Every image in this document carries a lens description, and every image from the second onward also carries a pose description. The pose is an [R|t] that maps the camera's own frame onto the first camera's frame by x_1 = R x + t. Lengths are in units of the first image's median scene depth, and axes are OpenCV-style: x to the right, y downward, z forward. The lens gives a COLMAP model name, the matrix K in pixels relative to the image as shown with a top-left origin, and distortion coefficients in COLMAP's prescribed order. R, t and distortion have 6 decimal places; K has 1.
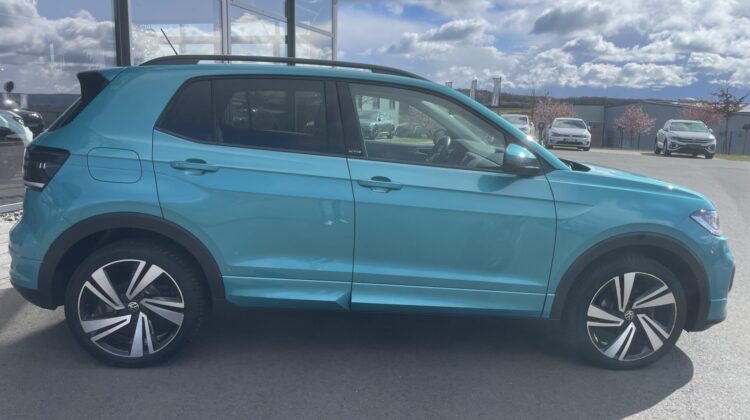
lens RADIAL K [[569.8, 0, 379.6], [0, 569.8, 205.2], [0, 0, 1]] dist [0.064939, -0.103931]
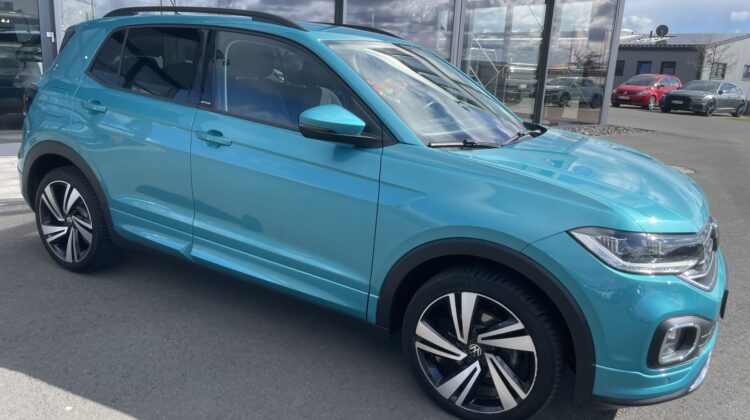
lens RADIAL K [[569.8, 0, 374.8], [0, 569.8, 210.9], [0, 0, 1]] dist [0.064939, -0.103931]
pose [[0.819783, 0.158806, -0.550215, 0.721365], [-0.123104, 0.987188, 0.101511, -0.044321], [0.559286, -0.015483, 0.828830, 0.332081]]
